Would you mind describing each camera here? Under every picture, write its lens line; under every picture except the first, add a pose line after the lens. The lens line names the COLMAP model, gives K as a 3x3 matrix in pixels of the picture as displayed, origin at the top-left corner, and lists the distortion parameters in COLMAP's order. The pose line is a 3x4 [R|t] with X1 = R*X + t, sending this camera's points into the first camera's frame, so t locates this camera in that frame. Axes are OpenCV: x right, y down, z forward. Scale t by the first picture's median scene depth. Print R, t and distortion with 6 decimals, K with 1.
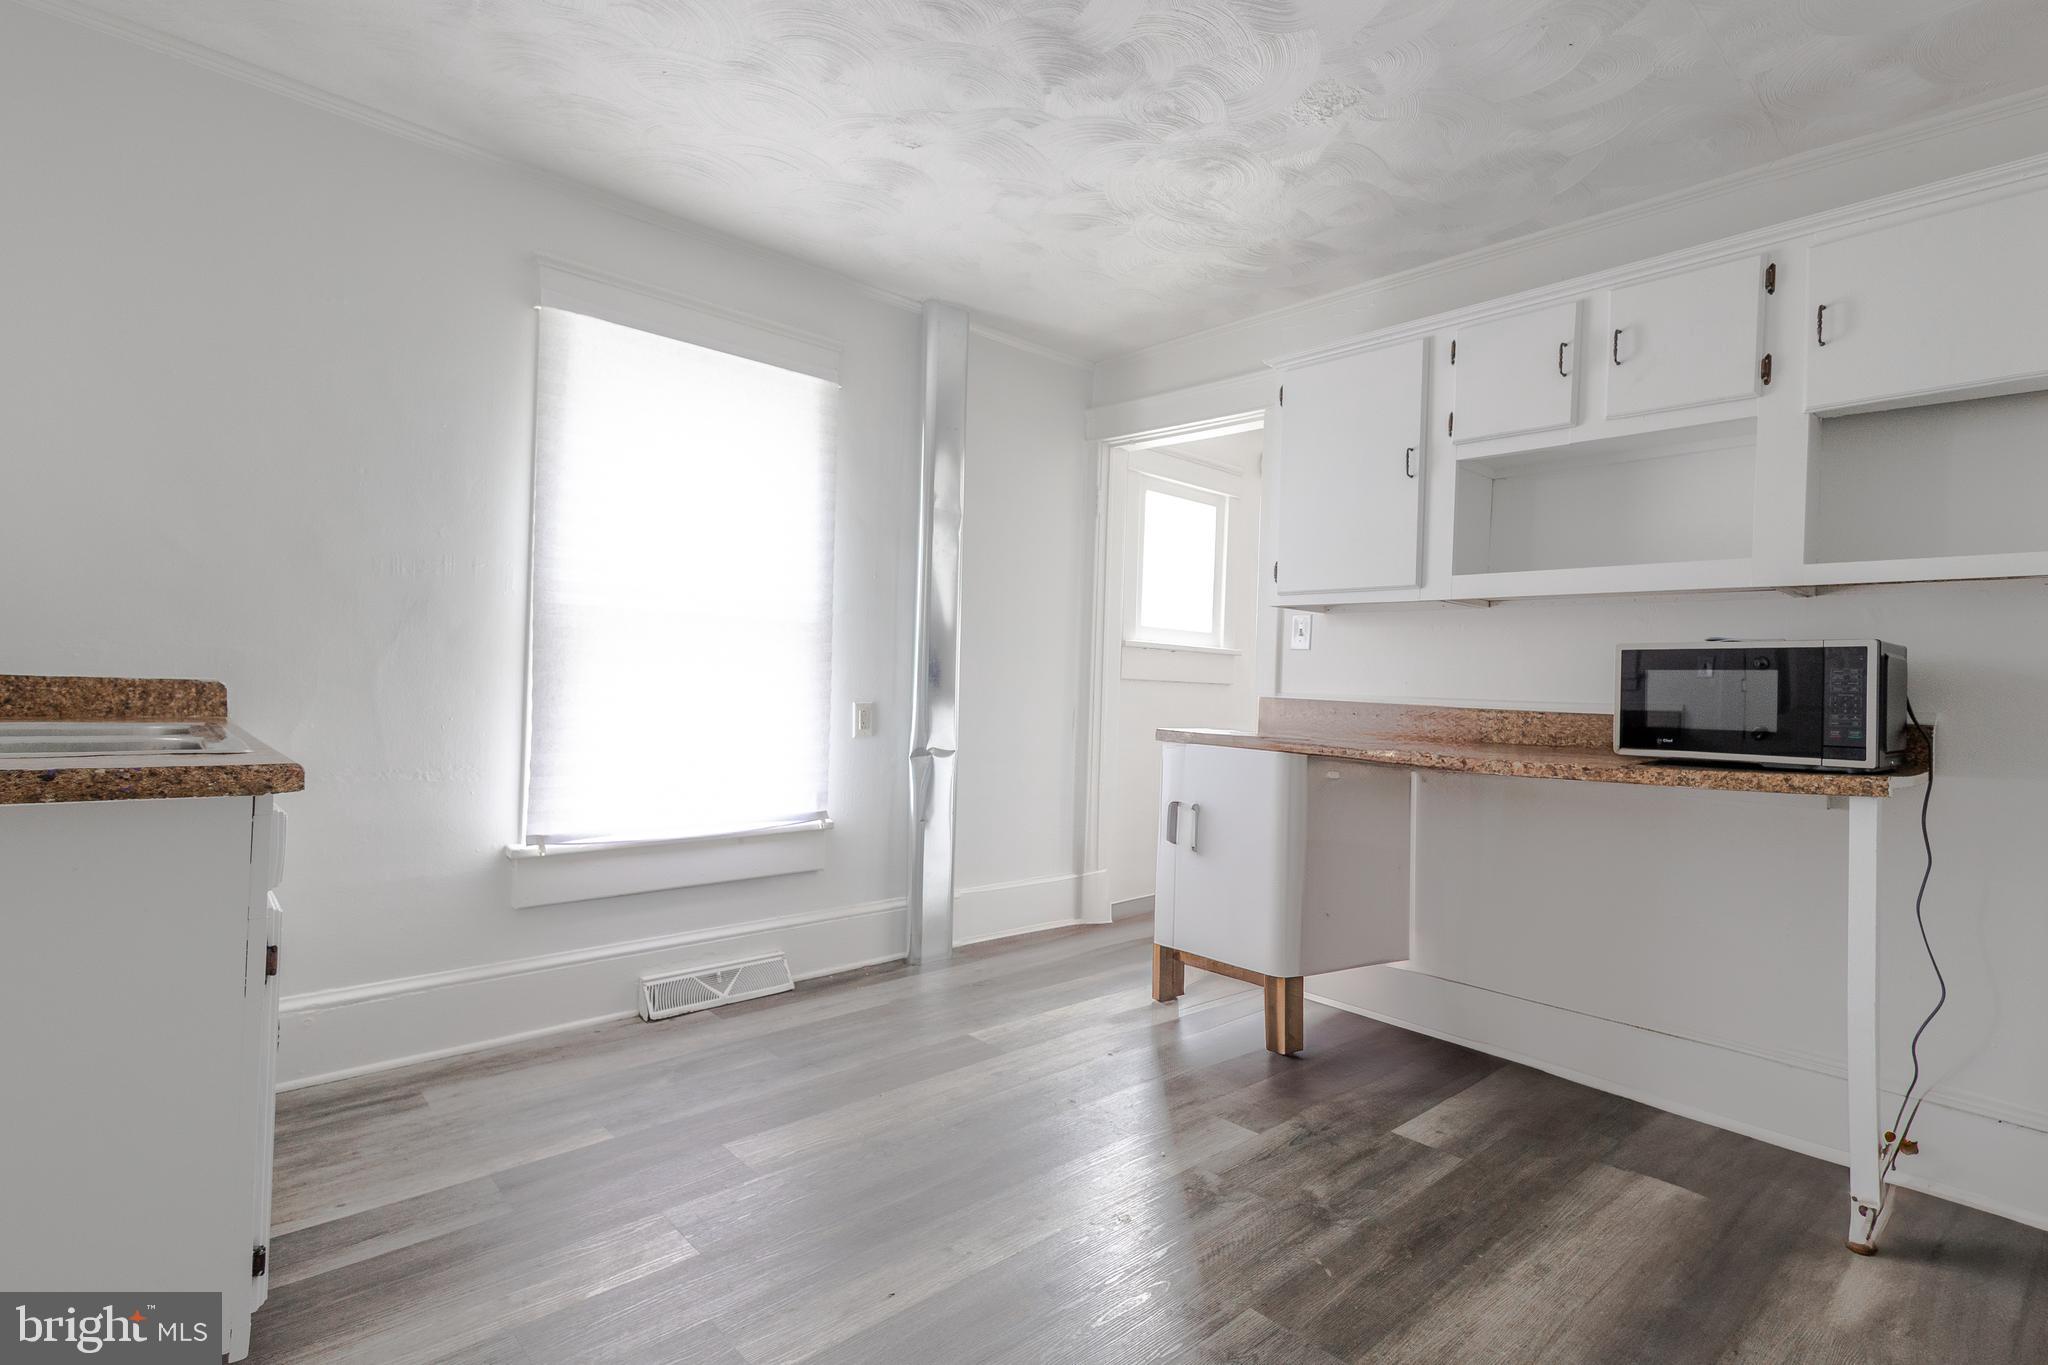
lens RADIAL K [[950.4, 0, 1032.1], [0, 950.4, 669.0], [0, 0, 1]] dist [0.000637, -0.000110]
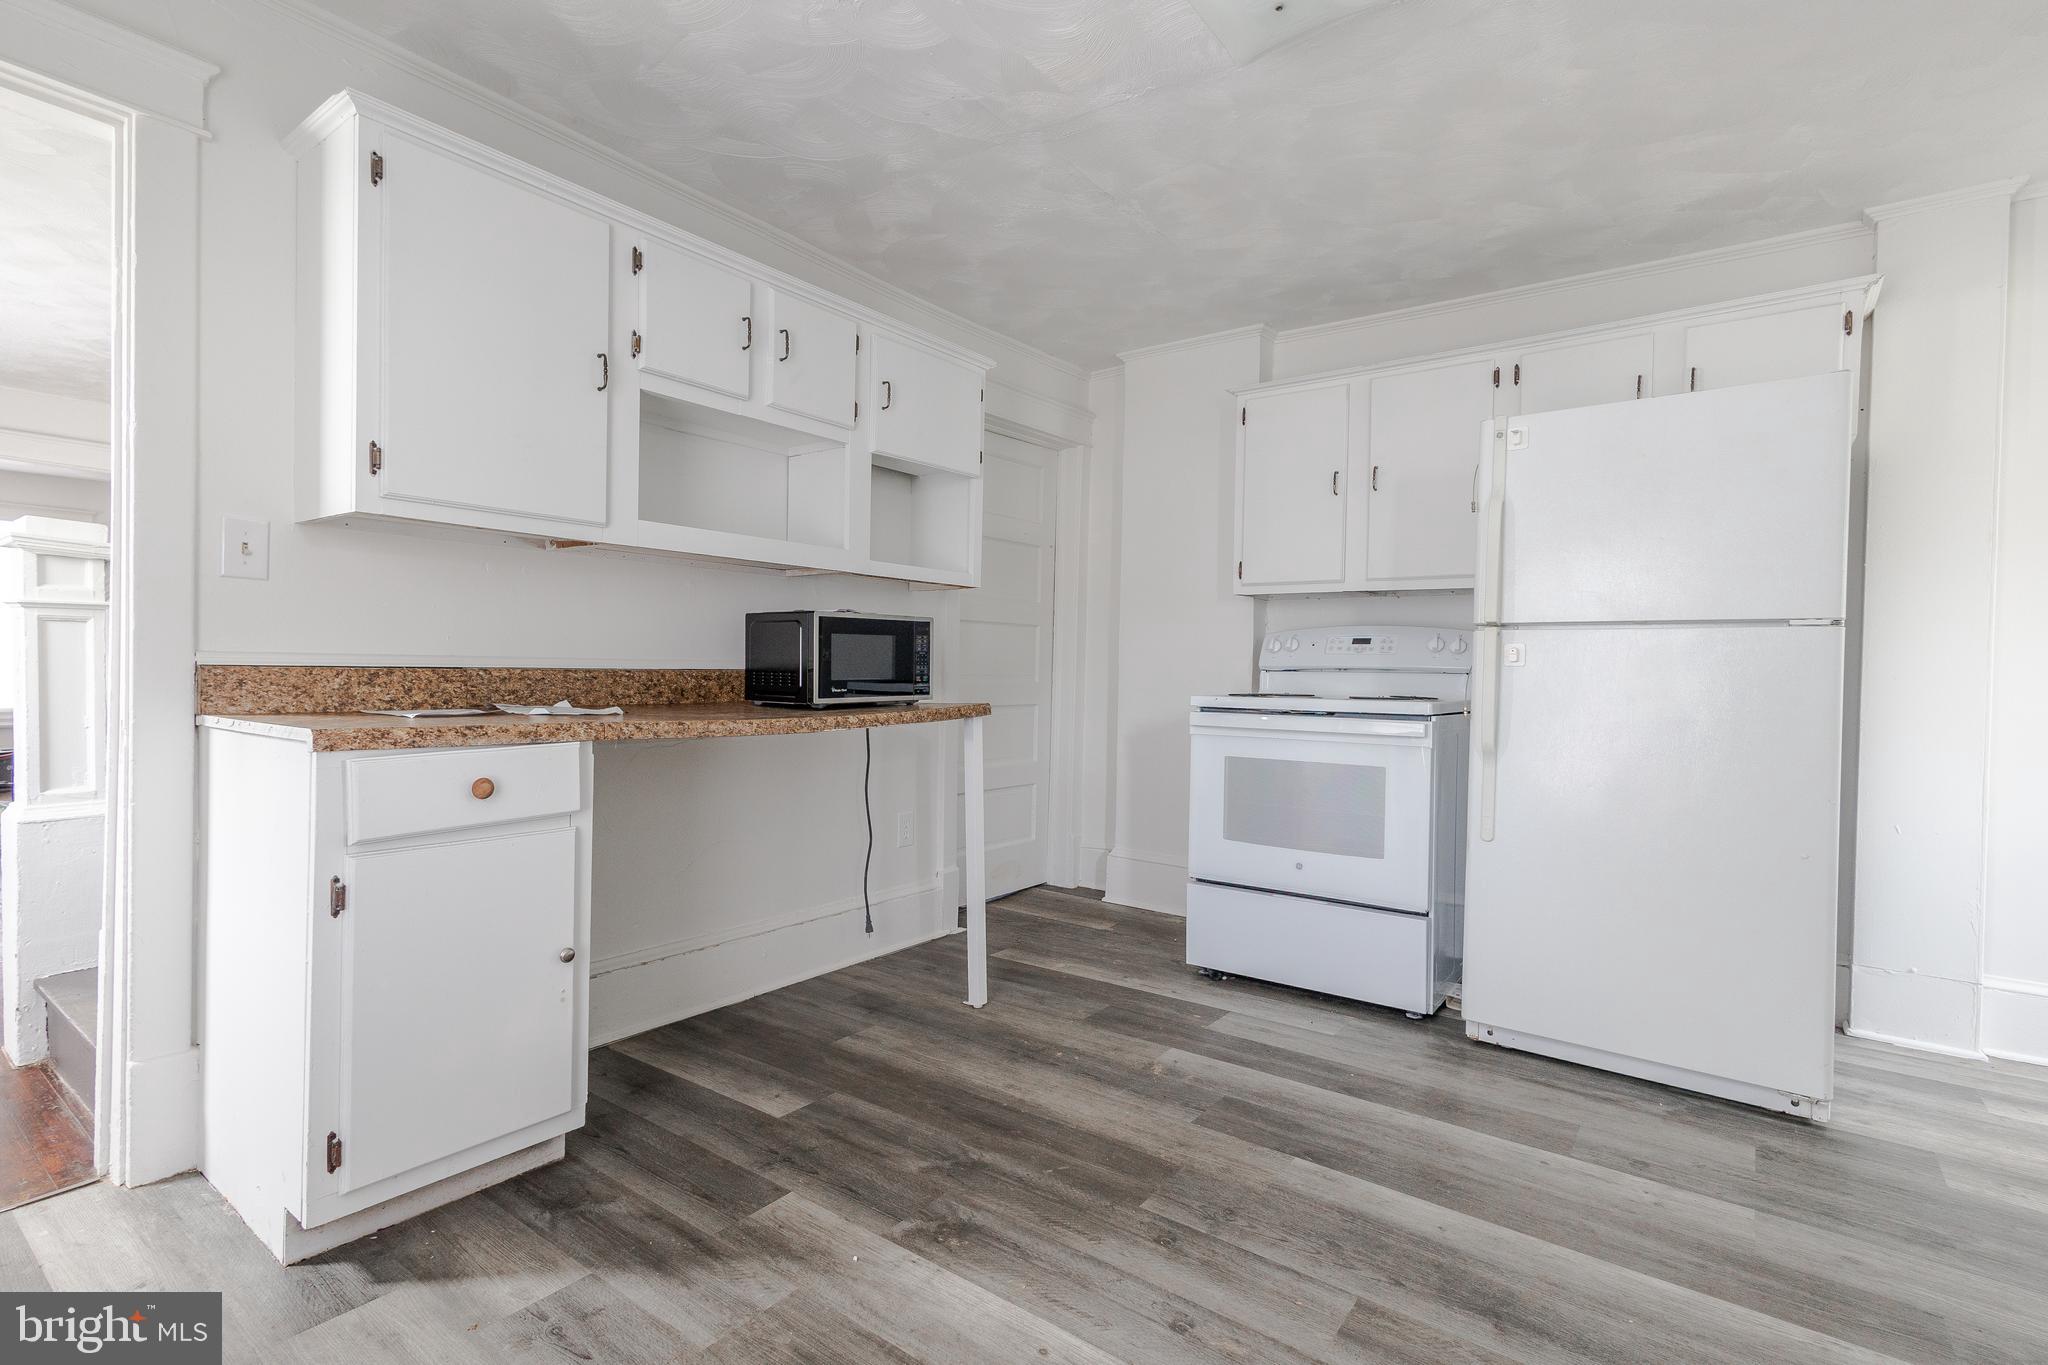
lens RADIAL K [[967.8, 0, 1015.1], [0, 967.8, 668.0], [0, 0, 1]] dist [0.010988, -0.000284]
pose [[-0.173038, -0.037346, 0.984207, -0.647760], [-0.039083, 0.998754, 0.031027, -0.003155], [-0.984139, -0.033097, -0.174282, 1.021178]]
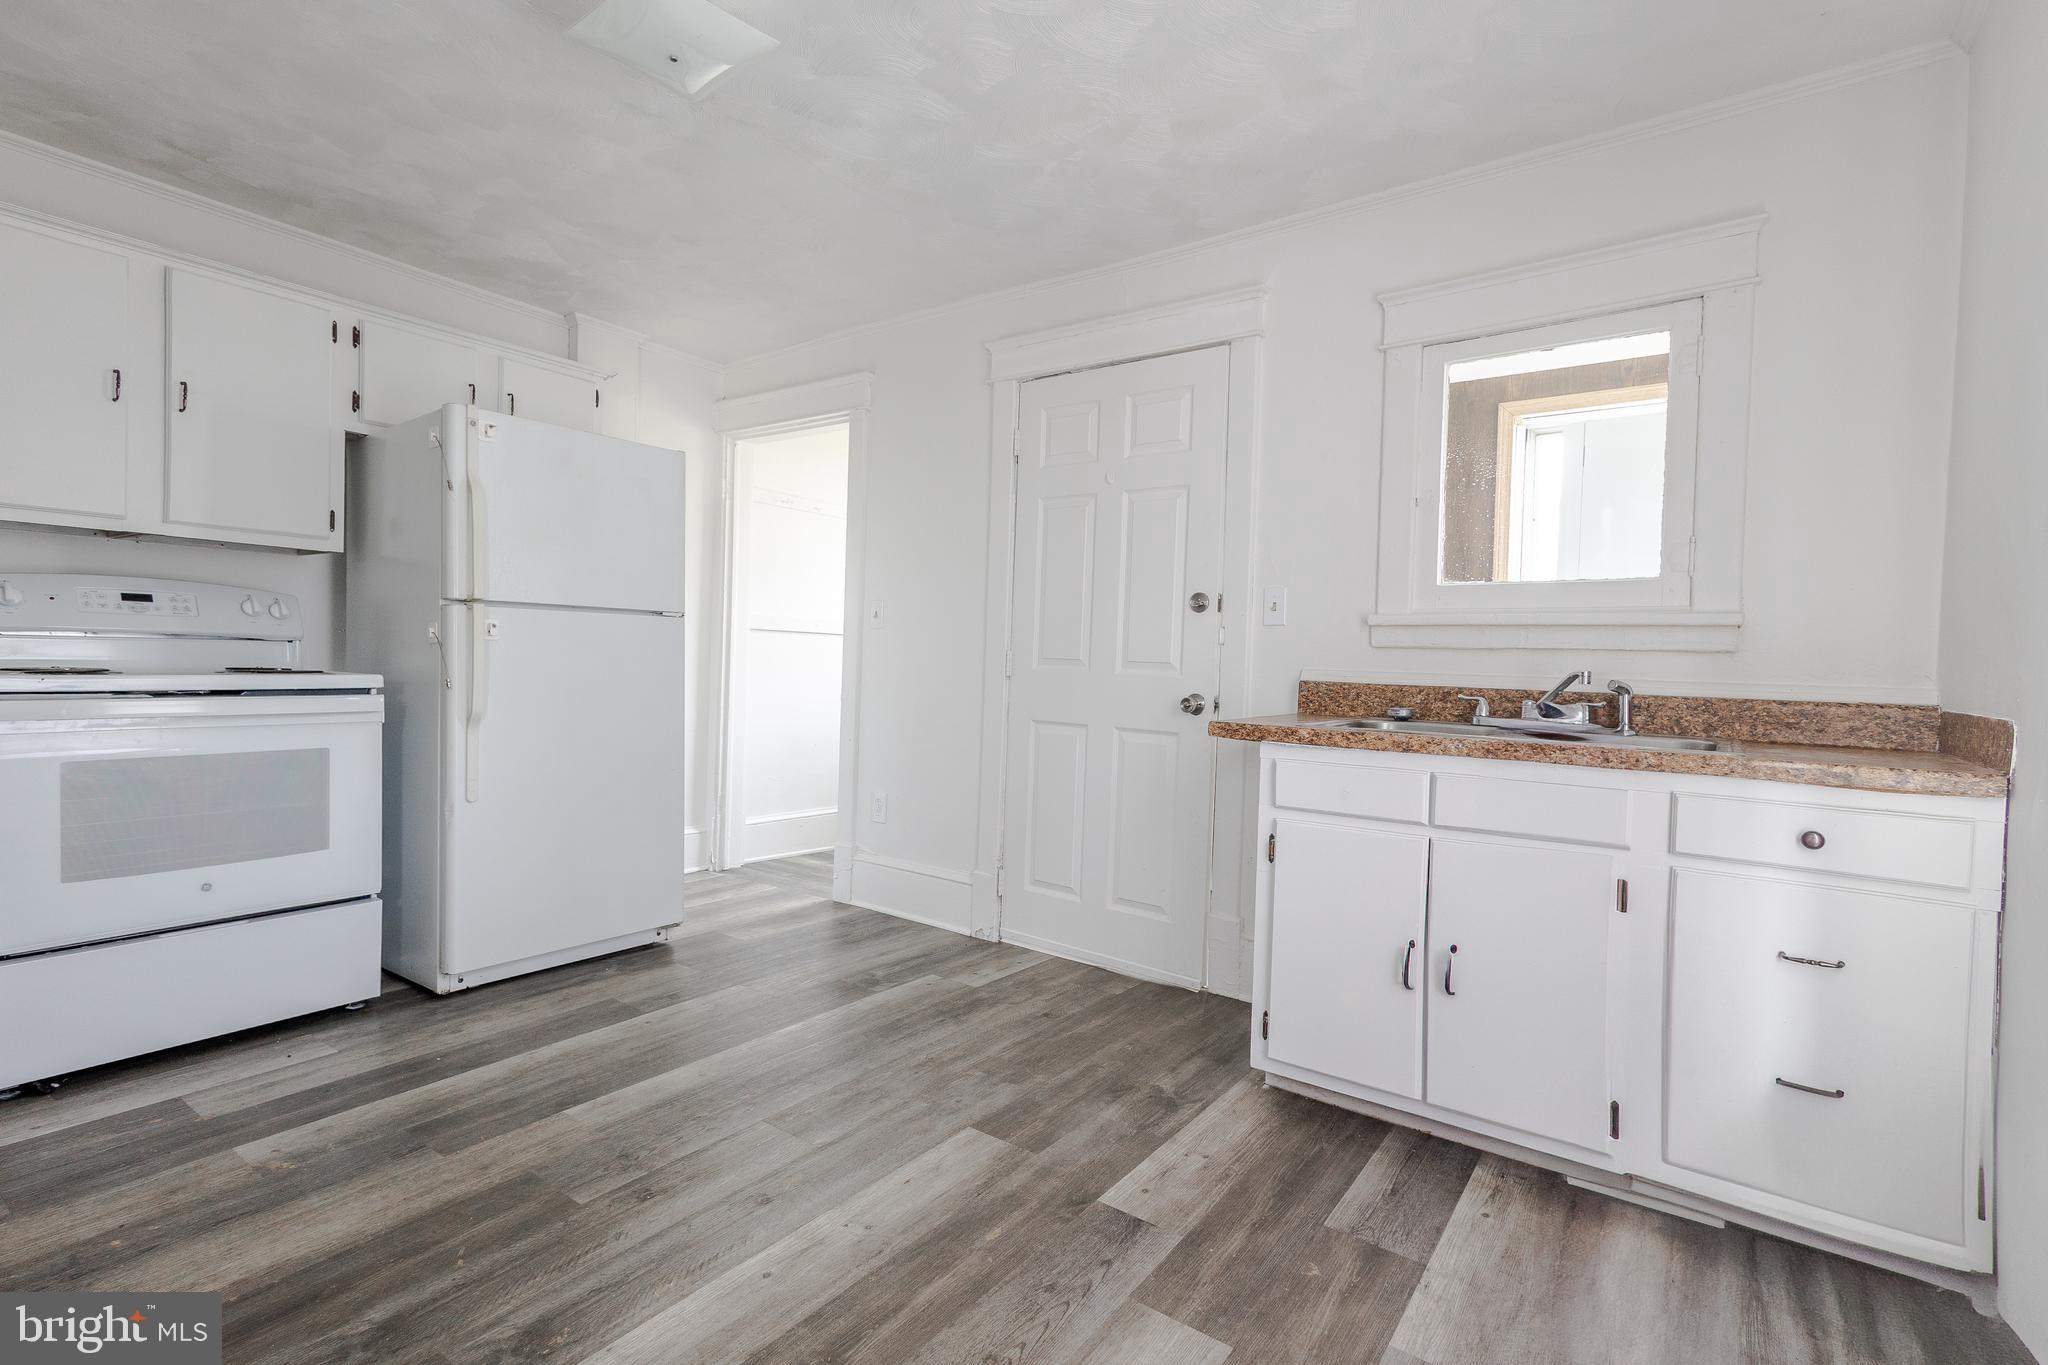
lens RADIAL K [[967.8, 0, 1015.1], [0, 967.8, 668.0], [0, 0, 1]] dist [0.010988, -0.000284]
pose [[-0.978362, -0.057939, -0.198624, -0.002650], [-0.056071, 0.998314, -0.015020, 0.026839], [0.199160, -0.003558, -0.979961, 1.651874]]
